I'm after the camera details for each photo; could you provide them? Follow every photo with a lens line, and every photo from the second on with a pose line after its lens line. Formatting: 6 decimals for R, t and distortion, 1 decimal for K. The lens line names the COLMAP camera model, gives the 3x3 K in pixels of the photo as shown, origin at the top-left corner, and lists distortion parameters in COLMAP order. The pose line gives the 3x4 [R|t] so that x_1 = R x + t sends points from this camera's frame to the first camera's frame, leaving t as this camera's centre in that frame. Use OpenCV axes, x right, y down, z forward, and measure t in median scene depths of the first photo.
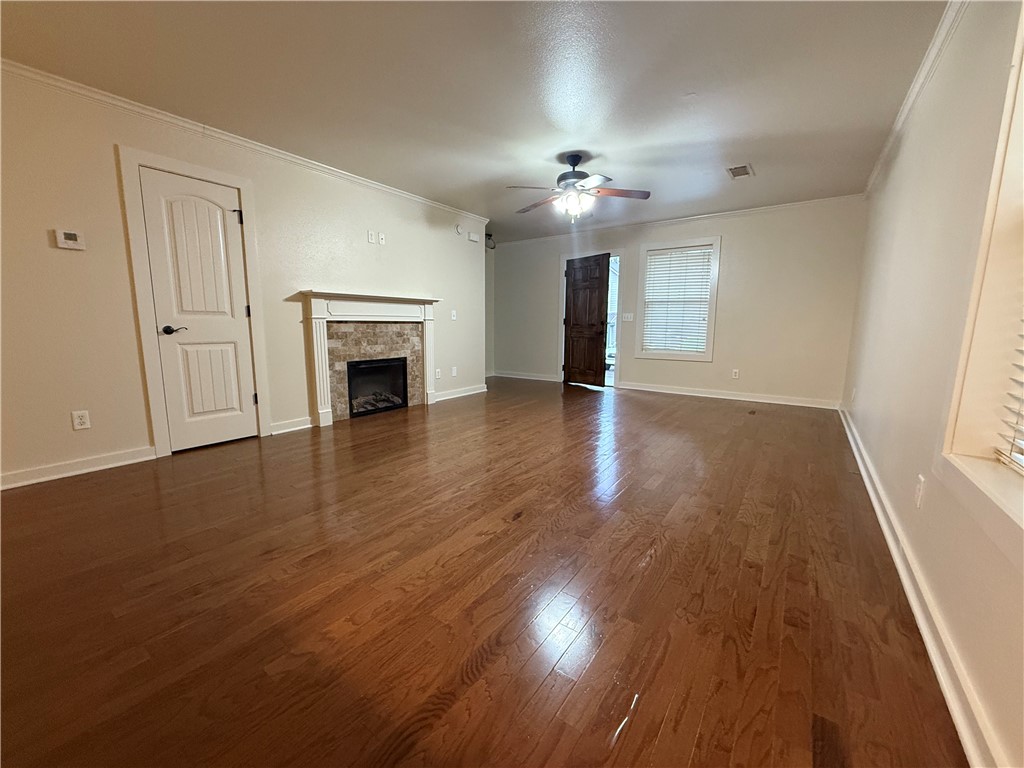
lens RADIAL K [[409.5, 0, 508.1], [0, 409.5, 383.1], [0, 0, 1]] dist [-0.000236, 0.000173]
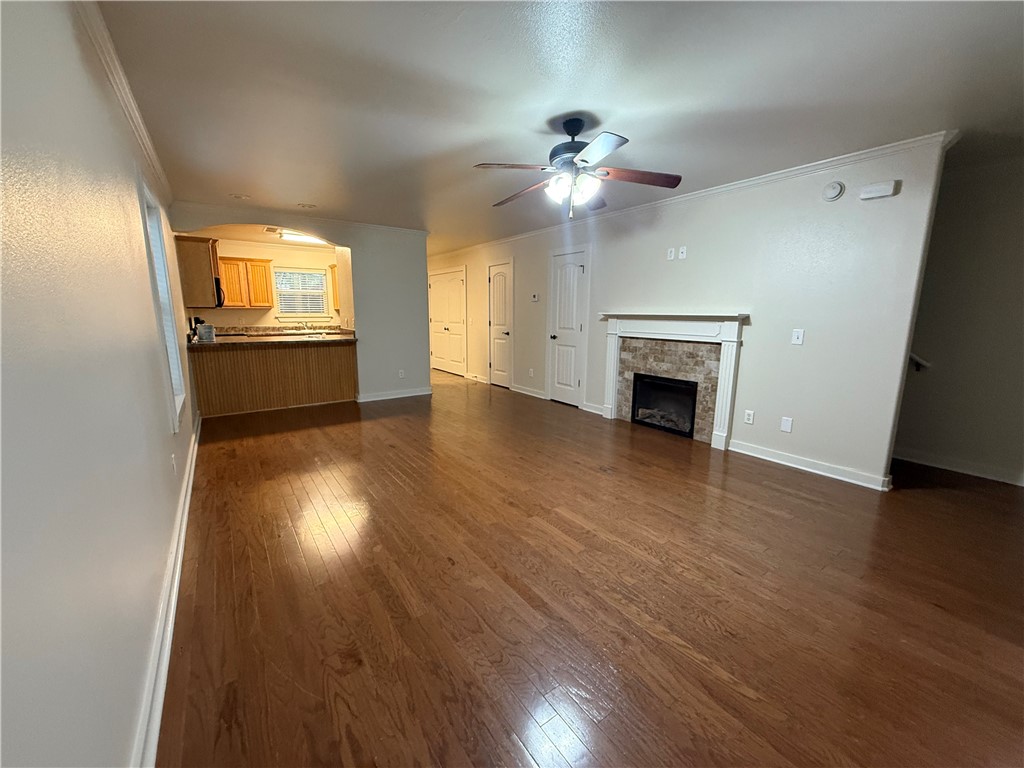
lens RADIAL K [[409.5, 0, 508.1], [0, 409.5, 383.1], [0, 0, 1]] dist [-0.000236, 0.000173]
pose [[-0.324042, 0.152864, -0.933611, 0.743494], [-0.147091, 0.966717, 0.209338, -0.199608], [0.934538, 0.205160, -0.290772, 0.956864]]
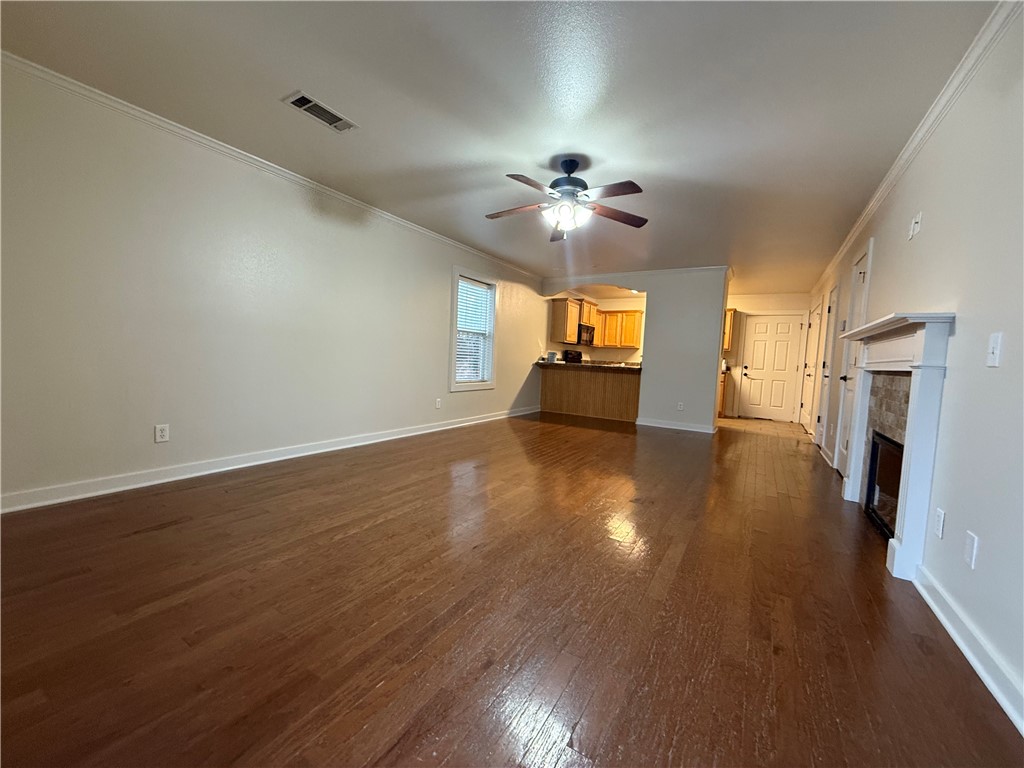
lens RADIAL K [[409.5, 0, 508.1], [0, 409.5, 383.1], [0, 0, 1]] dist [-0.000236, 0.000173]
pose [[-0.995945, -0.051980, -0.073422, 0.262602], [-0.066281, 0.975831, 0.208233, -0.220204], [0.060824, 0.212255, -0.975320, 1.540277]]
